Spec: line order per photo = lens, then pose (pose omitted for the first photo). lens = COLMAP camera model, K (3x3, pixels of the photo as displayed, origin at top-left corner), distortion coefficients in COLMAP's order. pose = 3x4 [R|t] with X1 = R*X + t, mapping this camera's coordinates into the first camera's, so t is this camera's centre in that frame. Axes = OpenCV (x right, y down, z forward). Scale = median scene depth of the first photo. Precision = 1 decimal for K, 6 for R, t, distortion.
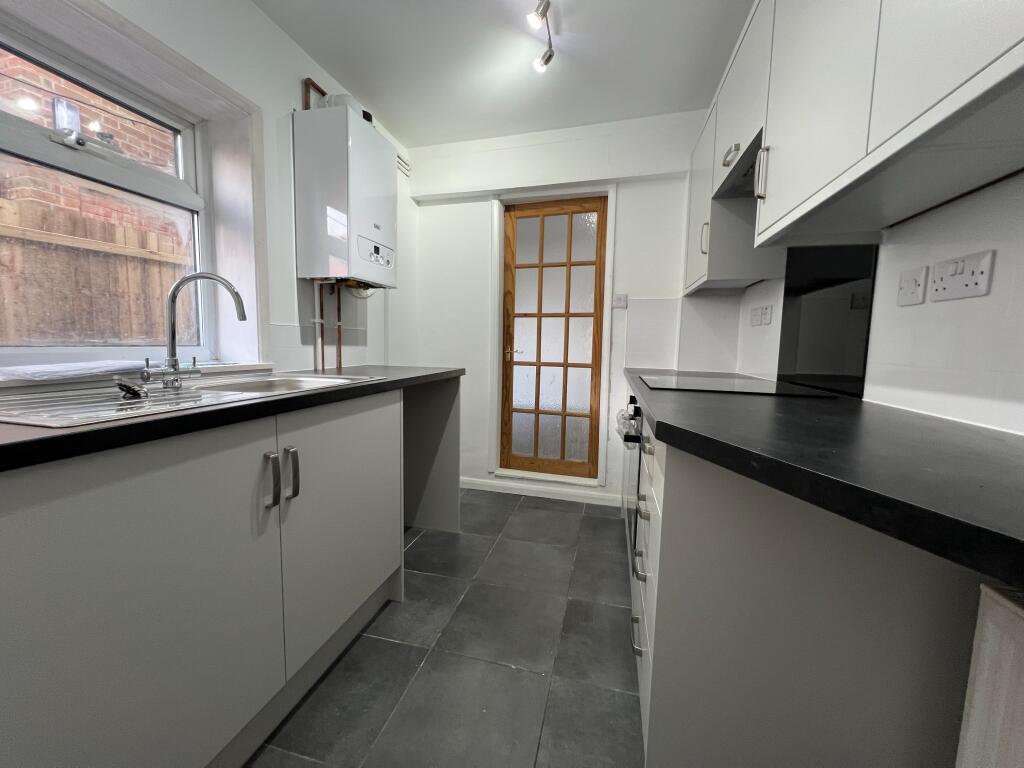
lens RADIAL K [[410.5, 0, 511.0], [0, 410.5, 382.8], [0, 0, 1]] dist [-0.000612, -0.000113]
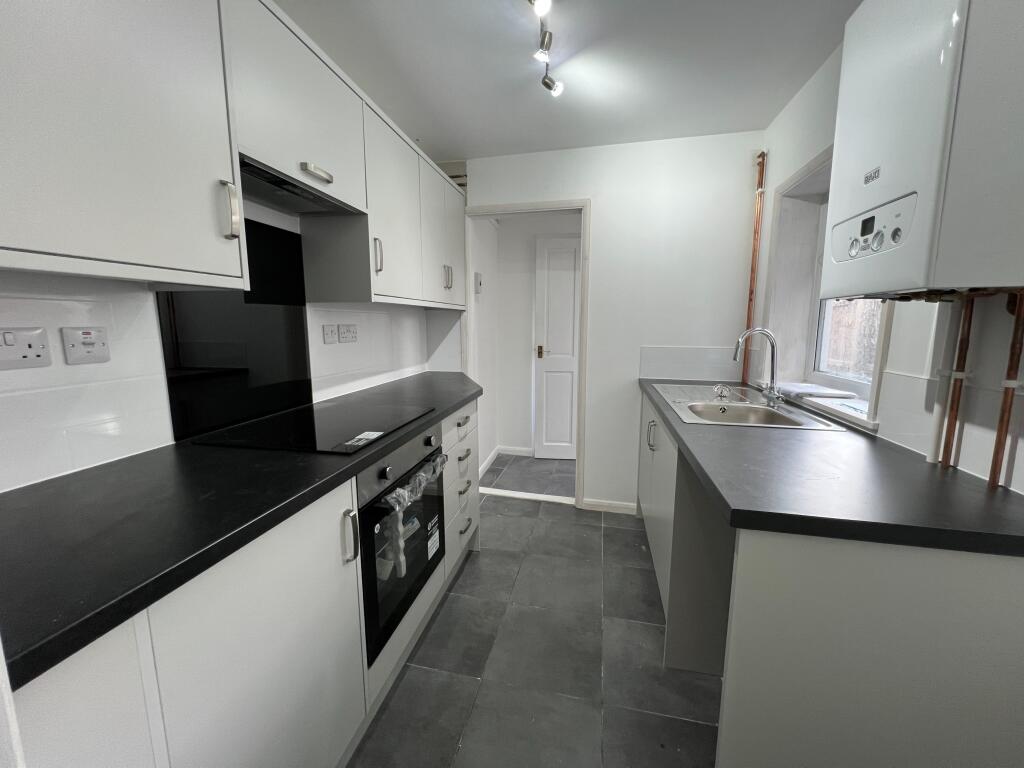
lens RADIAL K [[410.5, 0, 511.0], [0, 410.5, 382.8], [0, 0, 1]] dist [-0.000612, -0.000113]
pose [[-0.999008, -0.014360, -0.042151, 0.127945], [-0.024009, 0.970903, 0.238267, -0.293633], [0.037504, 0.239042, -0.970285, 1.757955]]
